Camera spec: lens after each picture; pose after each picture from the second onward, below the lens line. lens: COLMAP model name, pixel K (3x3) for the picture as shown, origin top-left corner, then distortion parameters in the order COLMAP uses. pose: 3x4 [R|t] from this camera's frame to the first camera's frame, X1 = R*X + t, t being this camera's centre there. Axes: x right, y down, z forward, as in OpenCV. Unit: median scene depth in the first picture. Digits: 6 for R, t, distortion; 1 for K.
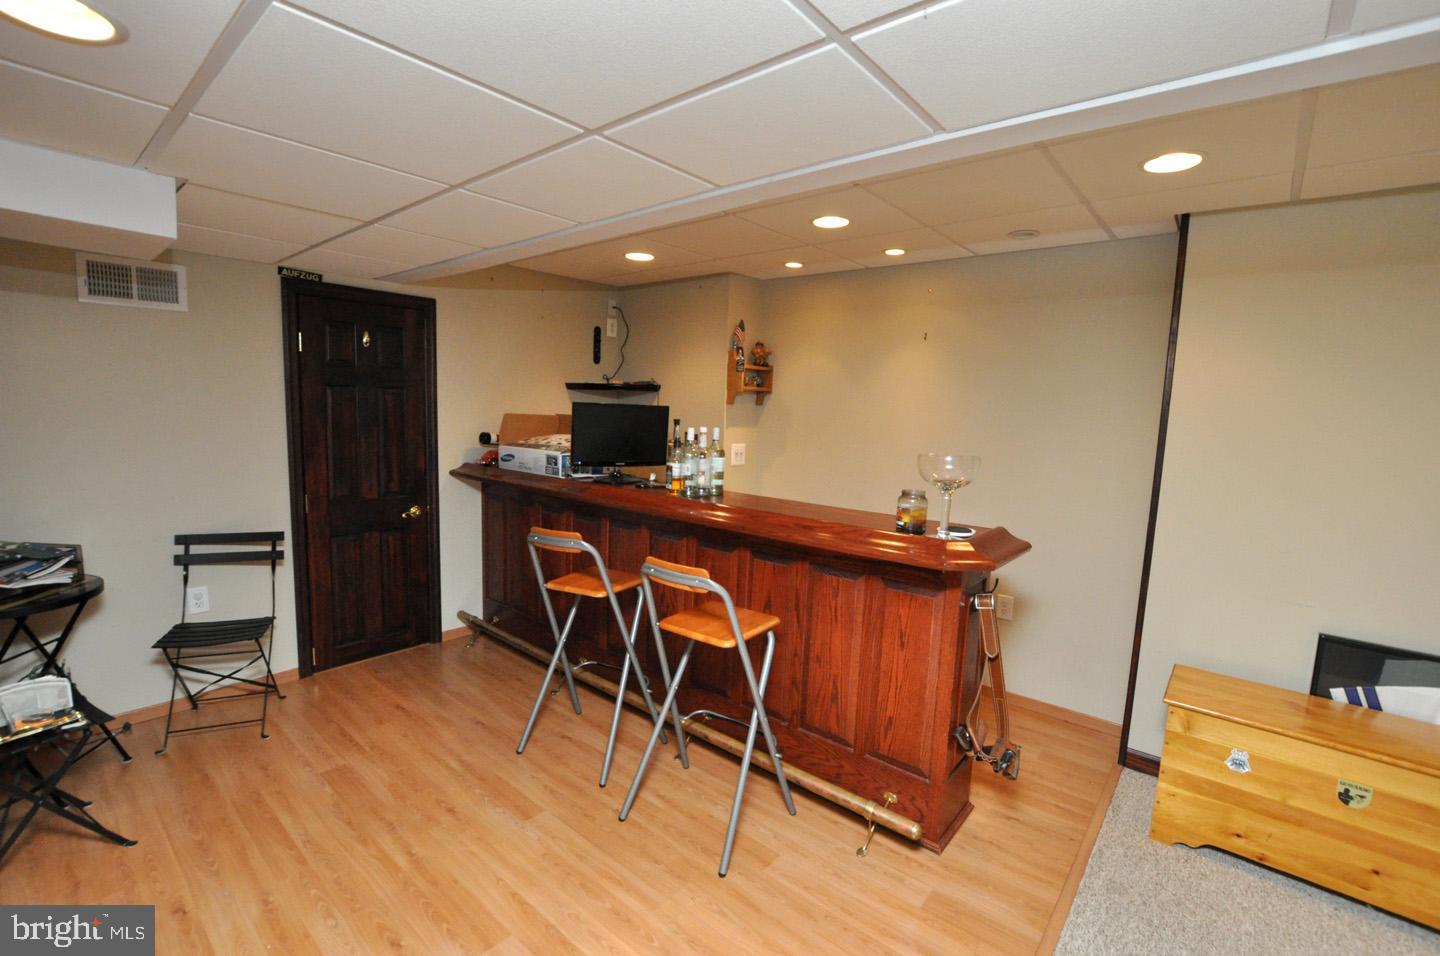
lens RADIAL K [[631.8, 0, 724.1], [0, 631.8, 483.7], [0, 0, 1]] dist [-0.034639, 0.005026]
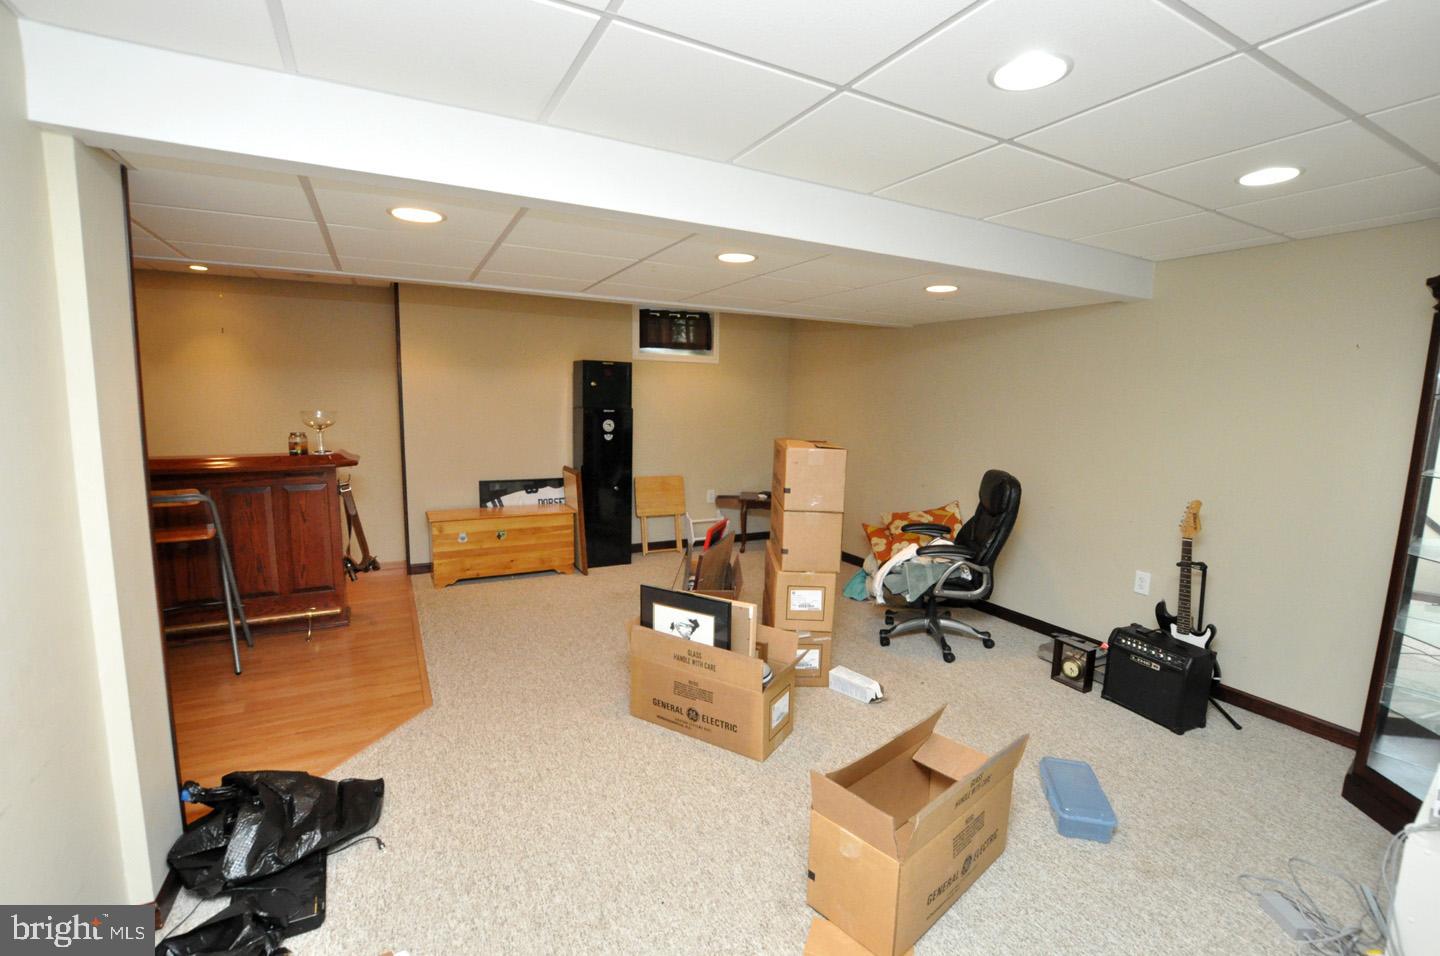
lens RADIAL K [[631.8, 0, 723.5], [0, 631.8, 482.3], [0, 0, 1]] dist [-0.034639, 0.005026]
pose [[0.368264, -0.154874, 0.916731, -0.869375], [0.111018, 0.986298, 0.122029, 0.068141], [-0.923069, 0.056835, 0.380412, -0.757304]]
